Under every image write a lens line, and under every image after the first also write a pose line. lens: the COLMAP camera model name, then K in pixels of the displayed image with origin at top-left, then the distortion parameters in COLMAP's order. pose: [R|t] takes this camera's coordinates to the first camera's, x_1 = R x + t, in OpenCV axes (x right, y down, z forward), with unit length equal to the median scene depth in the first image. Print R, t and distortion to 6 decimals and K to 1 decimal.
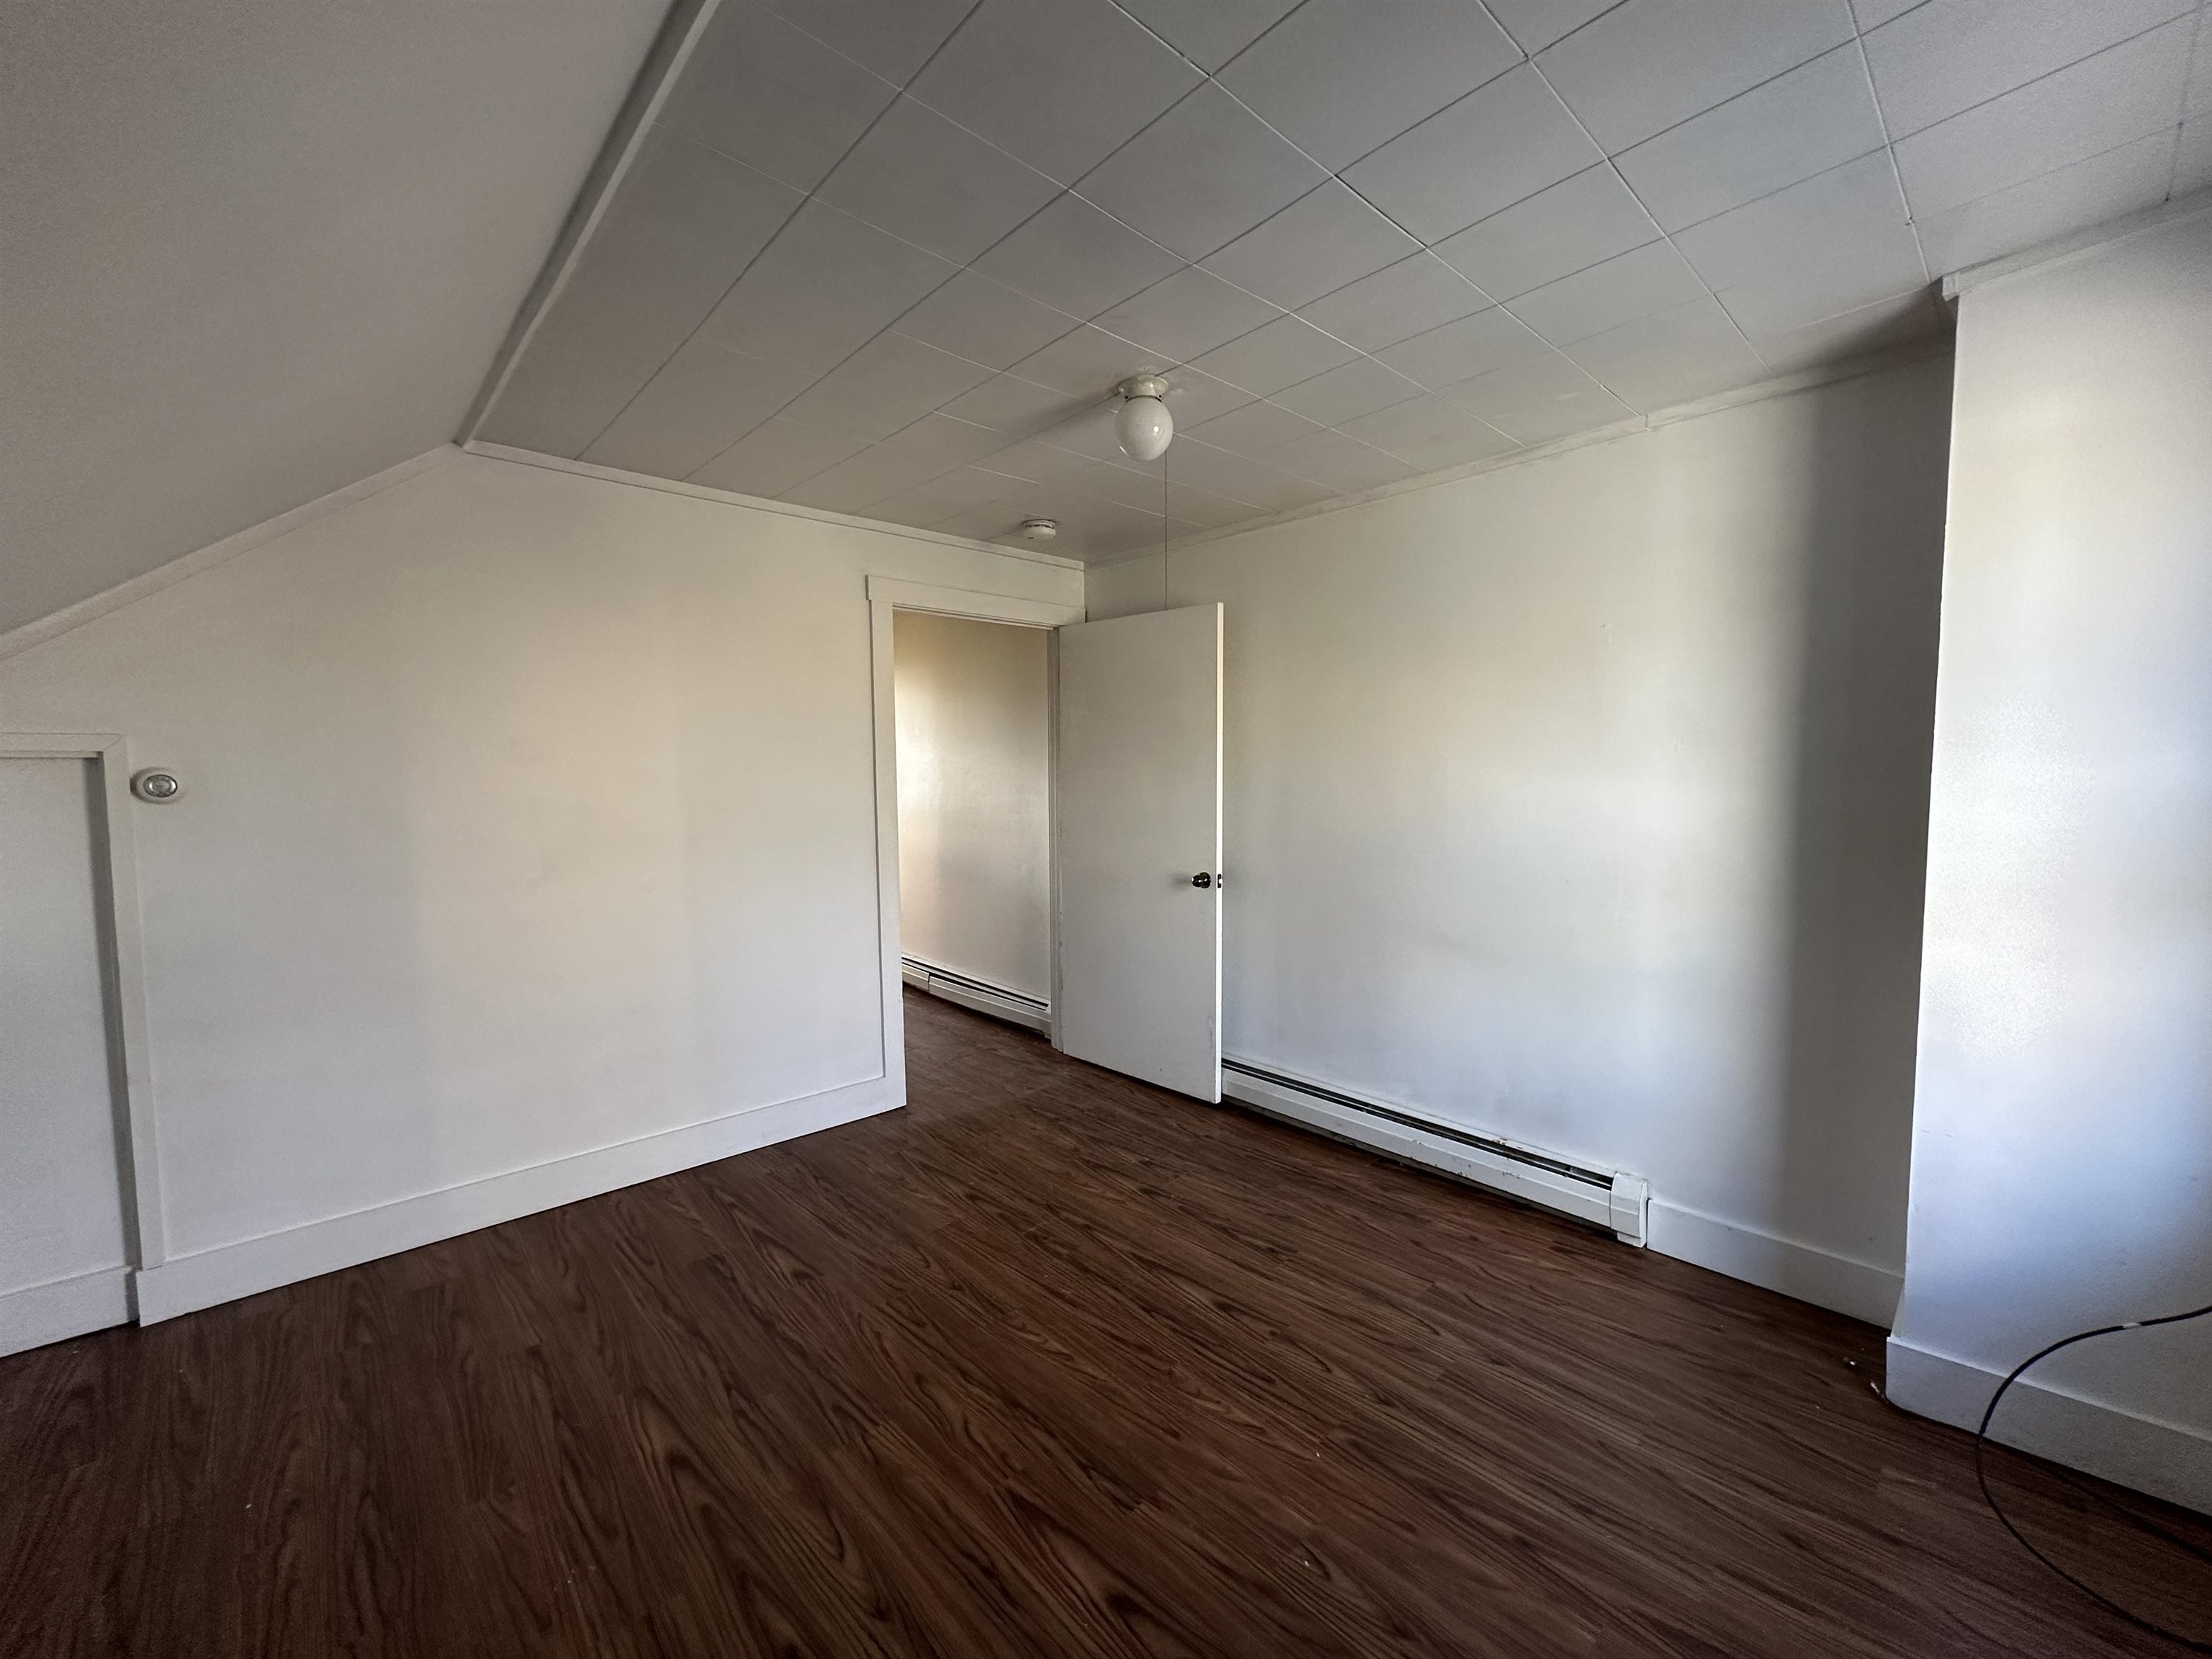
lens RADIAL K [[881.6, 0, 1108.8], [0, 881.6, 830.5], [0, 0, 1]] dist [-0.001845, 0.000375]
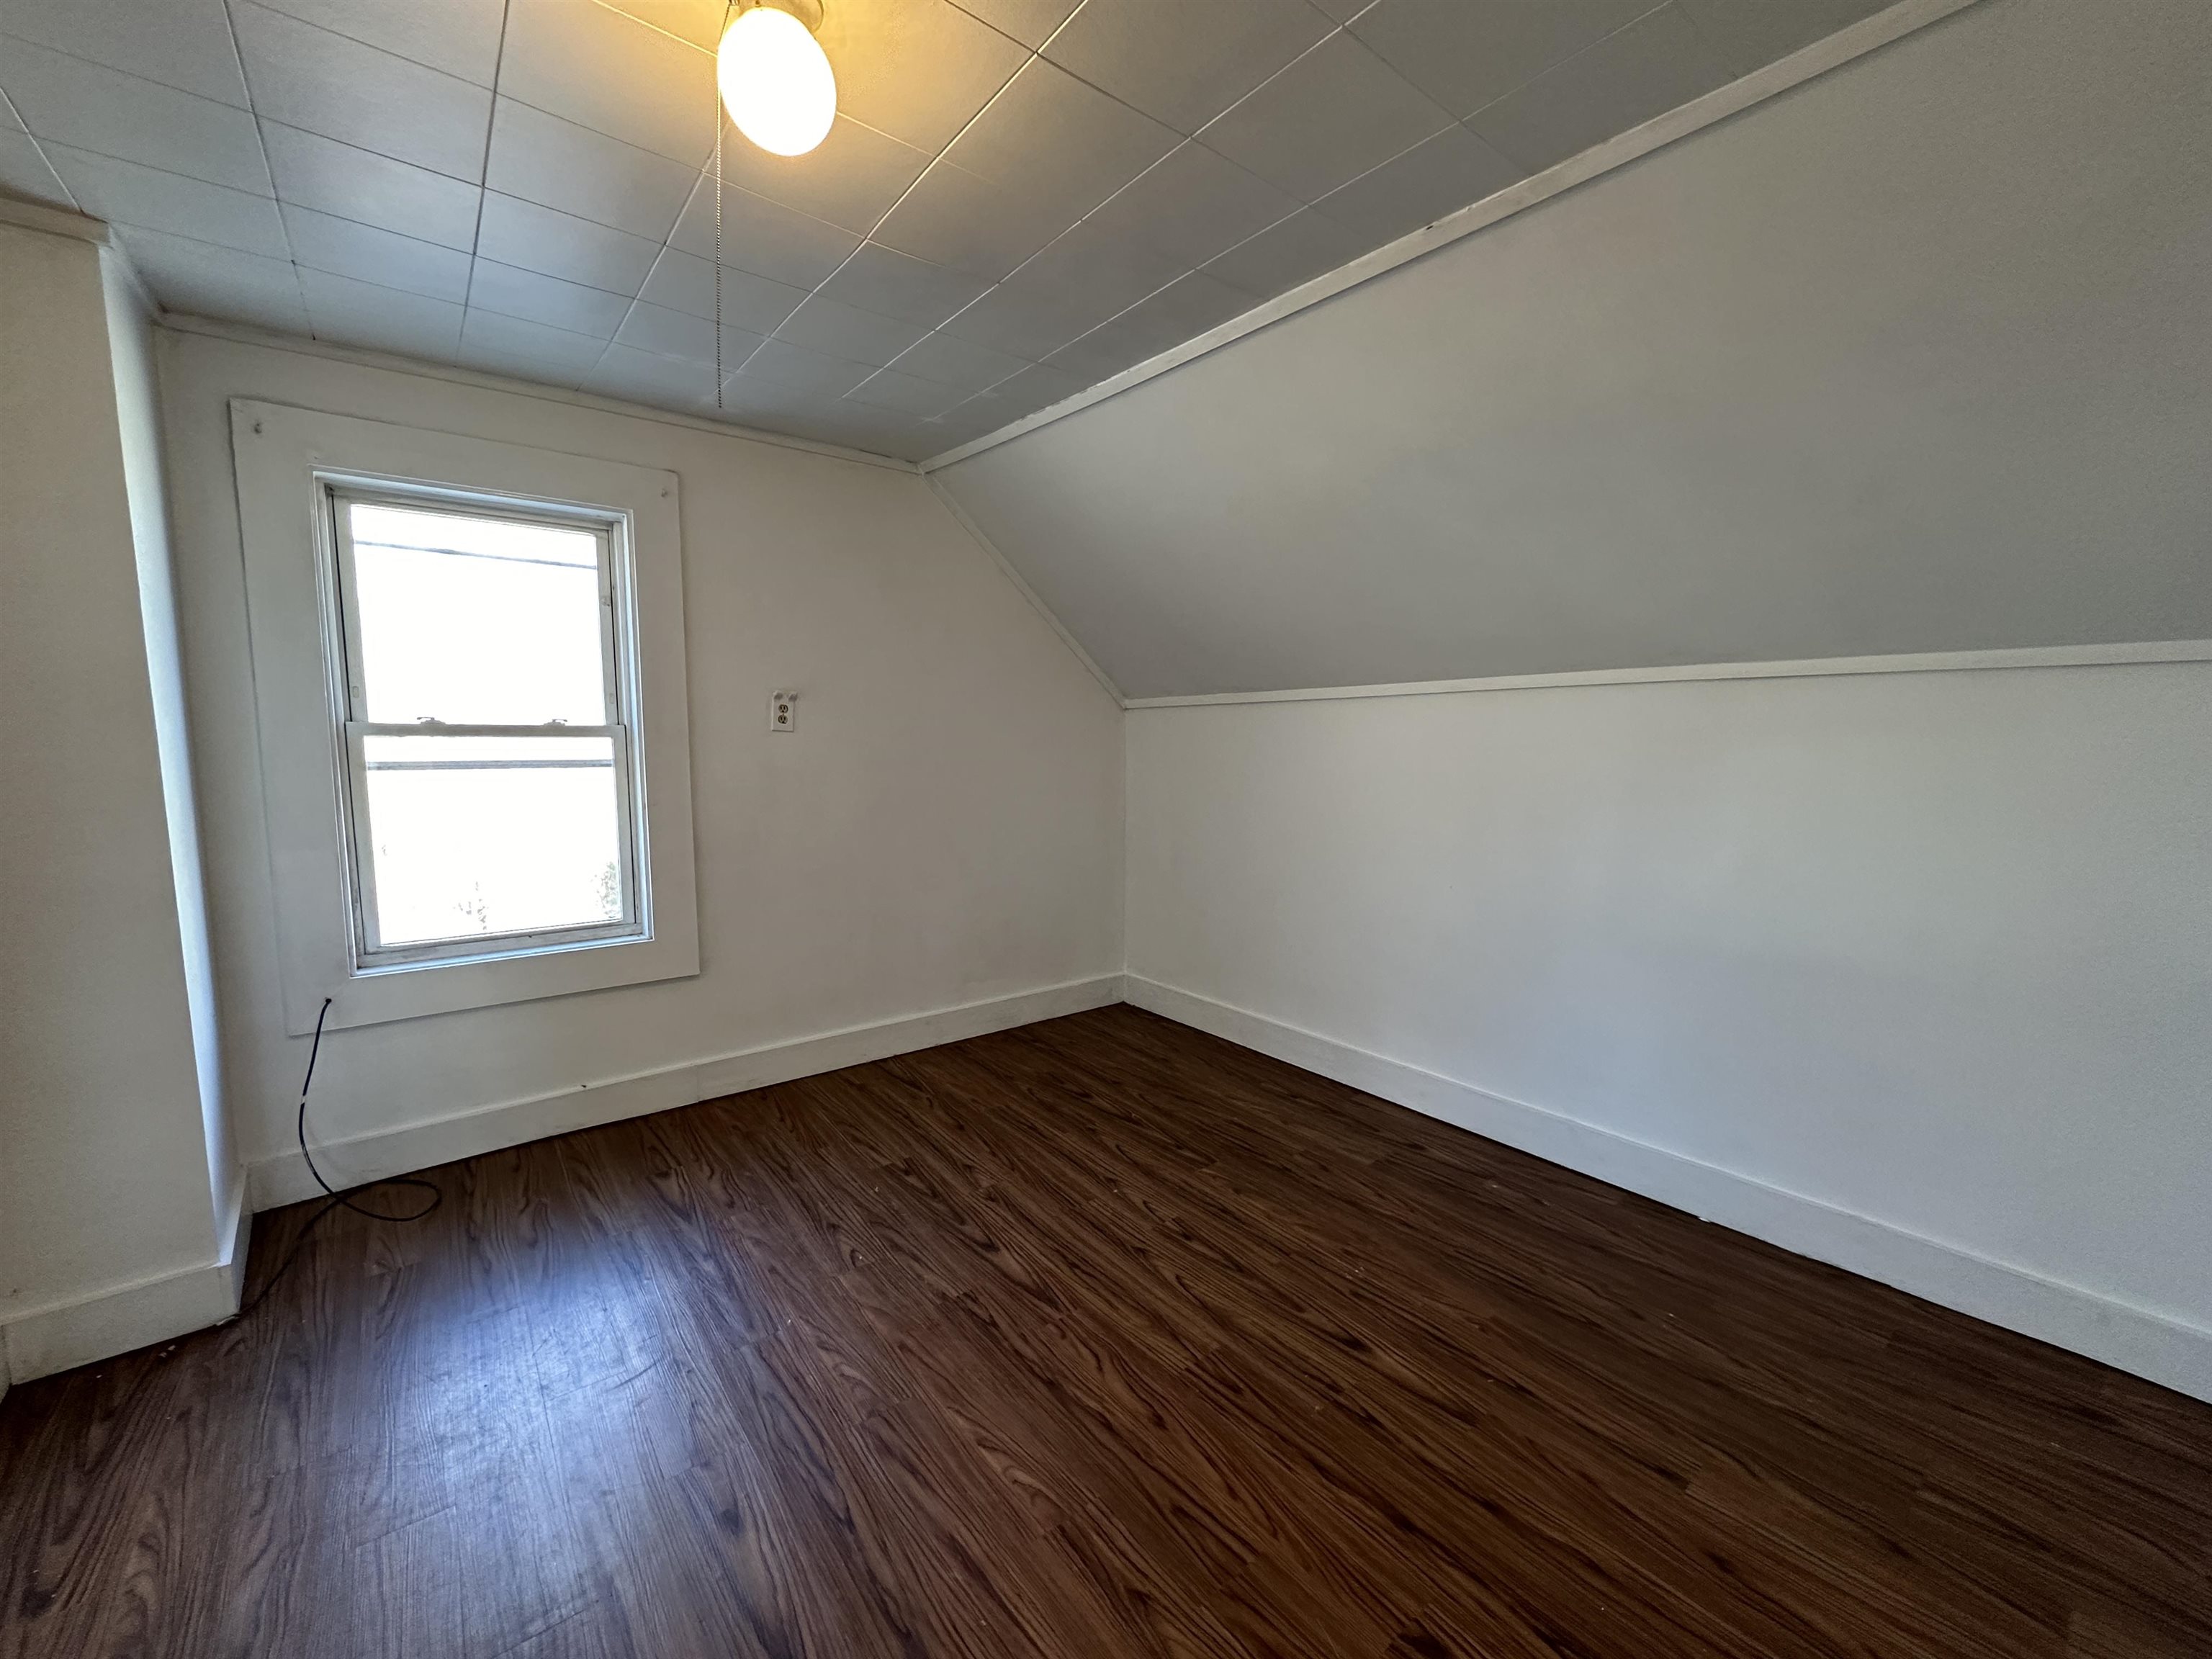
lens RADIAL K [[881.6, 0, 1113.3], [0, 881.6, 825.6], [0, 0, 1]] dist [-0.001845, 0.000375]
pose [[-0.997529, -0.004304, 0.070121, -0.250450], [0.007968, 0.984749, 0.173797, -0.115738], [-0.069800, 0.173926, -0.982282, 1.917248]]
